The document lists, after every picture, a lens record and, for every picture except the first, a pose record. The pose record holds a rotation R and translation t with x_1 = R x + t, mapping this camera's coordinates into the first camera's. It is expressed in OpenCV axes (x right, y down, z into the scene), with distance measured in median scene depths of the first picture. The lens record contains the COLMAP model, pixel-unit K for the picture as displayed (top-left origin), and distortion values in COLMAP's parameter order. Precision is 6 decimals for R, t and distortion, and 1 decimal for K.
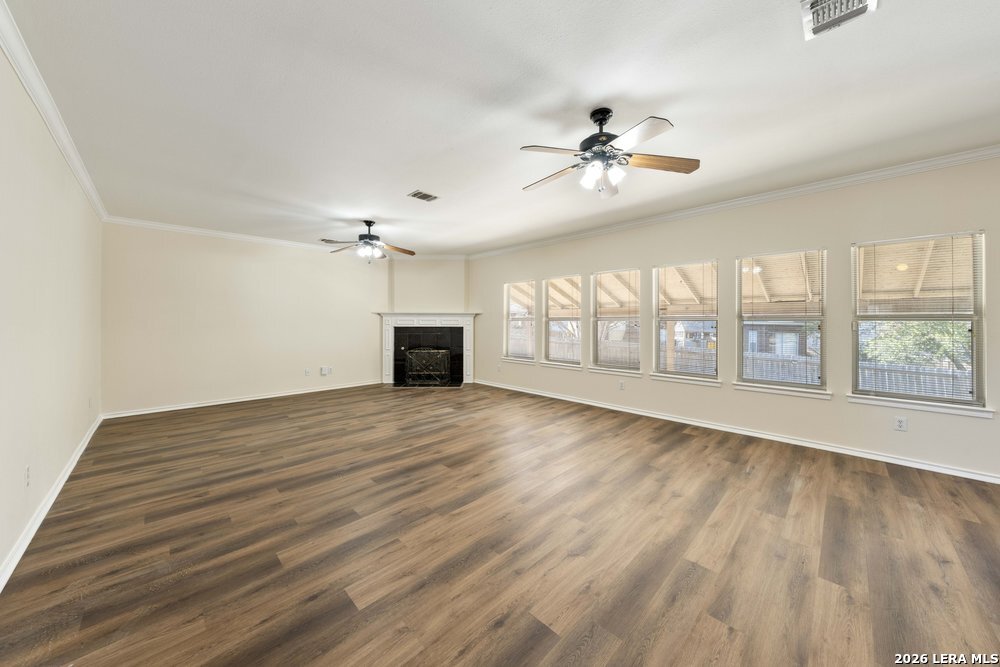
lens RADIAL K [[345.3, 0, 500.9], [0, 345.3, 322.7], [0, 0, 1]] dist [-0.001431, -0.000094]
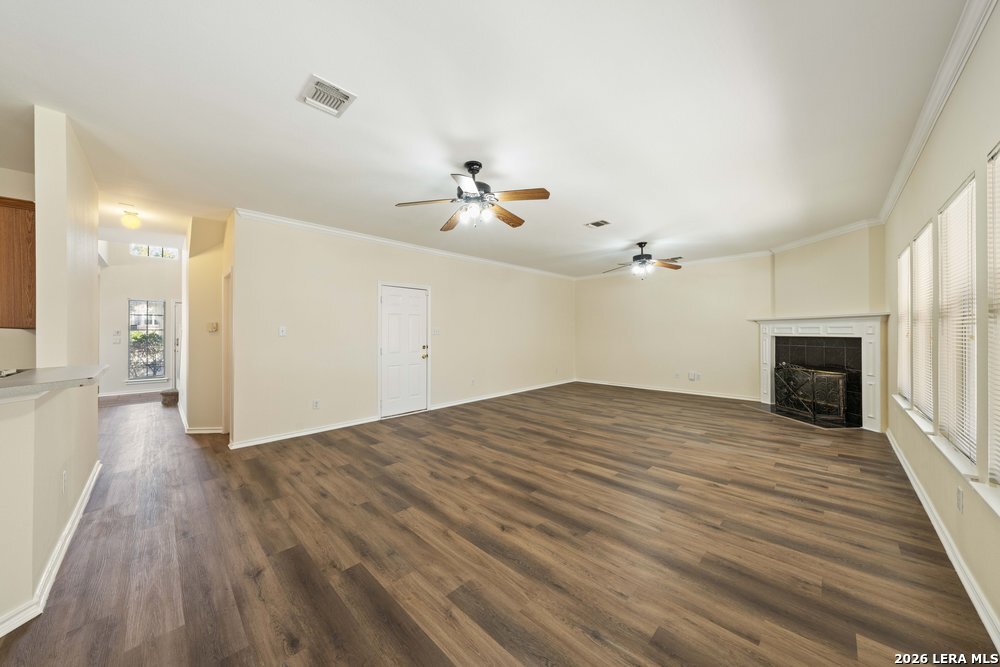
lens RADIAL K [[339.7, 0, 502.2], [0, 339.7, 329.4], [0, 0, 1]] dist [-0.001020, -0.000131]
pose [[0.012698, -0.009347, -0.999876, 1.129879], [0.004938, 0.999945, -0.009285, 0.000420], [0.999907, -0.004820, 0.012744, 0.806197]]
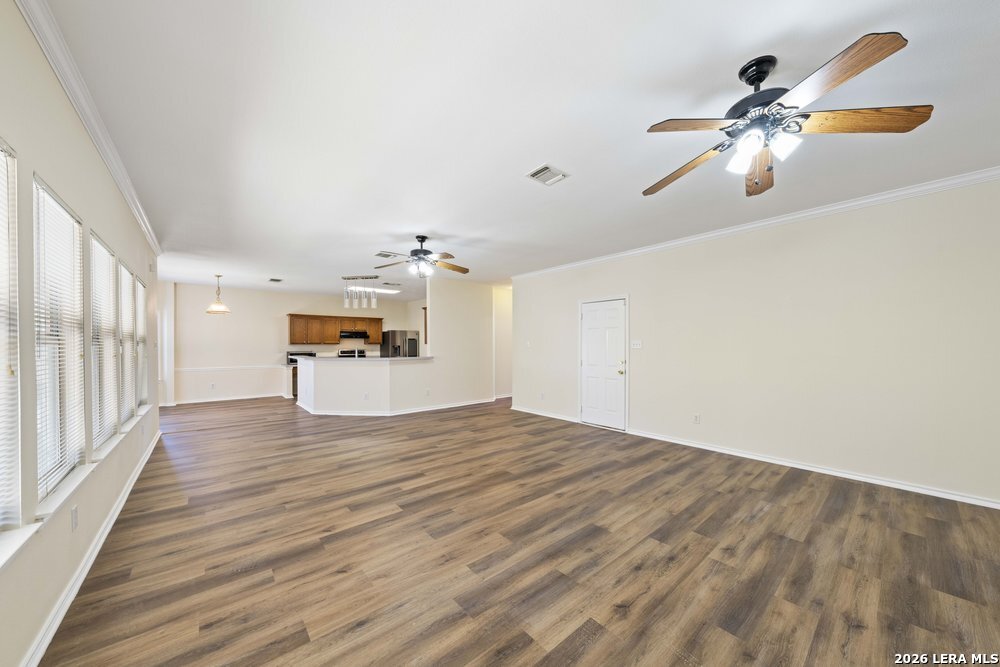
lens RADIAL K [[346.4, 0, 503.4], [0, 346.4, 340.1], [0, 0, 1]] dist [-0.001692, -0.000092]
pose [[-0.996983, 0.000921, 0.077616, -0.224905], [0.000015, 0.999932, -0.011668, -0.011387], [-0.077621, -0.011631, -0.996915, 2.135045]]
